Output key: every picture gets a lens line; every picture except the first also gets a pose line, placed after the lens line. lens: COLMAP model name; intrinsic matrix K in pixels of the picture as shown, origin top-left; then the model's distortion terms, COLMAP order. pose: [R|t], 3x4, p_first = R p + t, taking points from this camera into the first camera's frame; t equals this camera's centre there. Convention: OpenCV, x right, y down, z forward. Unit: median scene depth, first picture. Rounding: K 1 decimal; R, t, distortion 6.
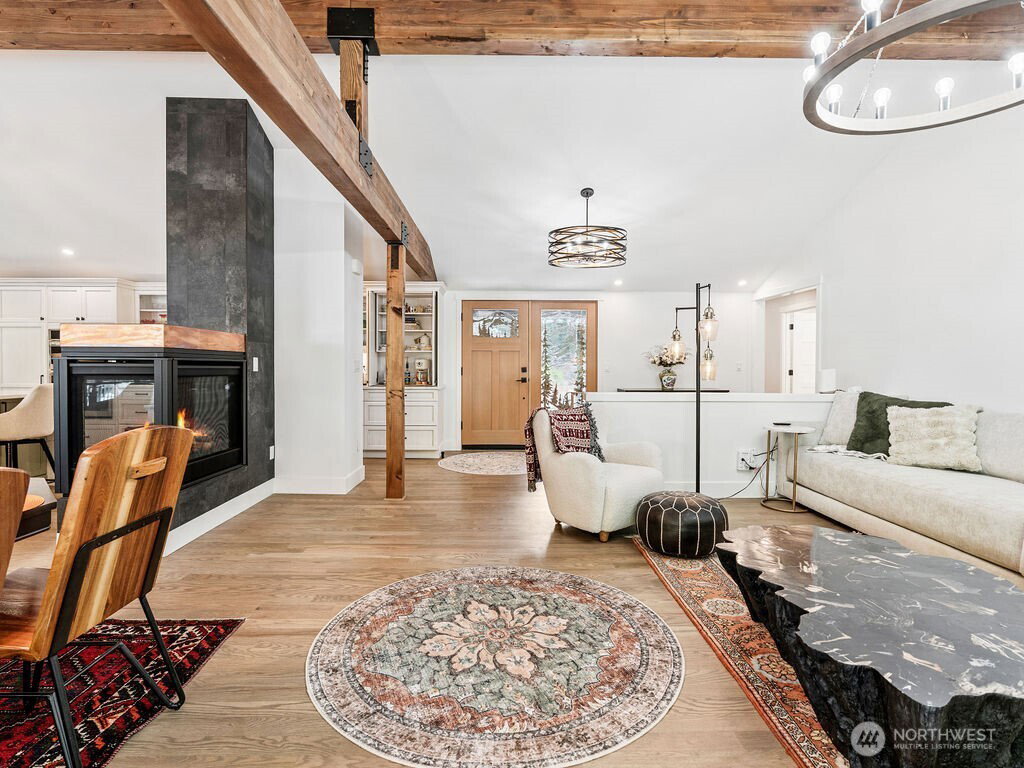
lens RADIAL K [[515.9, 0, 506.8], [0, 515.9, 378.7], [0, 0, 1]] dist [-0.003007, 0.000718]
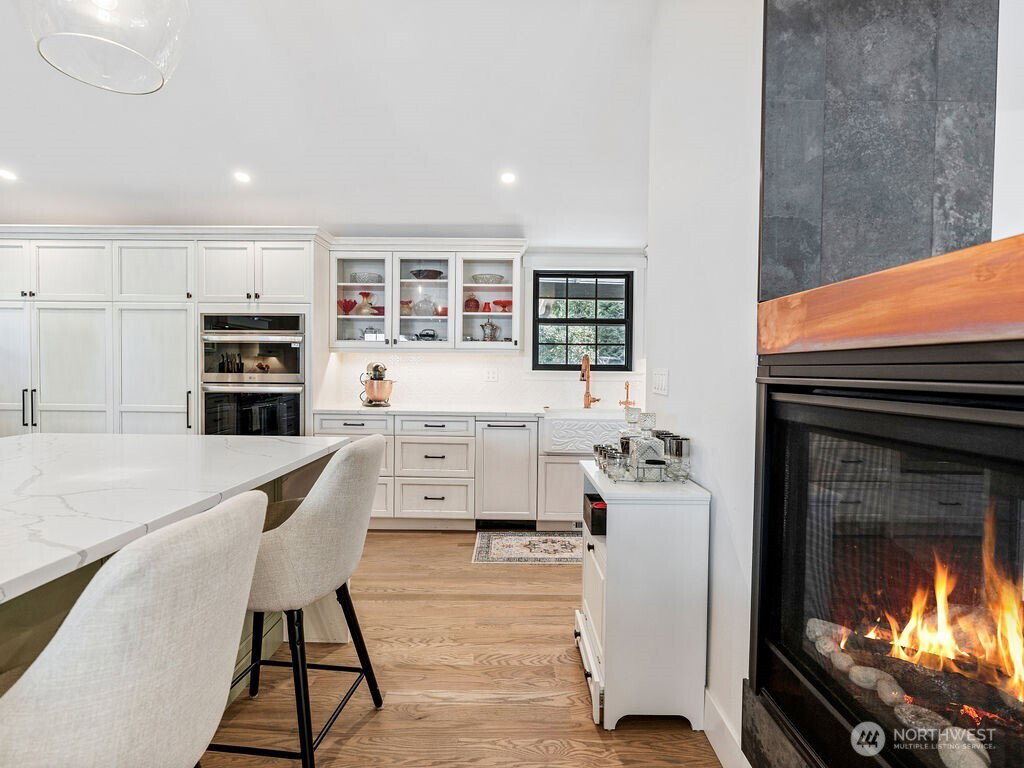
lens RADIAL K [[515.9, 0, 506.8], [0, 515.9, 378.7], [0, 0, 1]] dist [-0.003007, 0.000718]
pose [[0.999663, 0.008137, -0.024669, -0.818245], [-0.008271, 0.999952, -0.005340, -0.033795], [0.024624, 0.005542, 0.999681, 0.659345]]
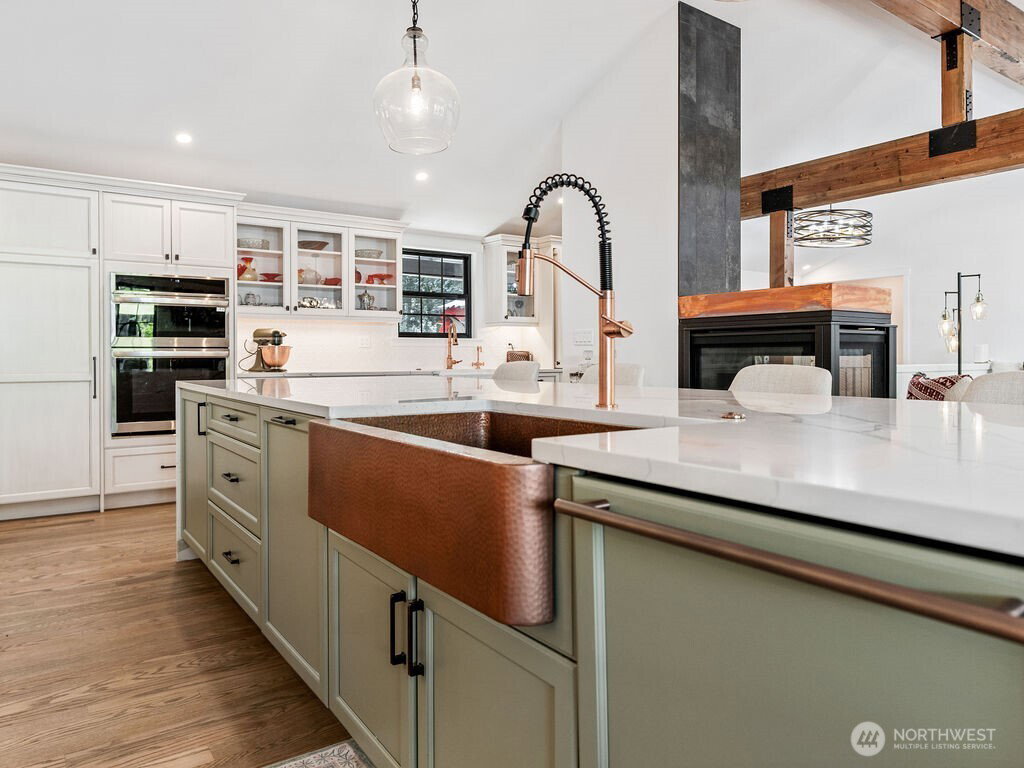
lens RADIAL K [[690.4, 0, 511.4], [0, 690.4, 356.7], [0, 0, 1]] dist [0.006787, 0.002033]
pose [[0.828063, -0.006964, 0.560592, -1.473800], [0.019037, 0.999695, -0.015701, 0.017399], [-0.560312, 0.023673, 0.827944, 0.267545]]
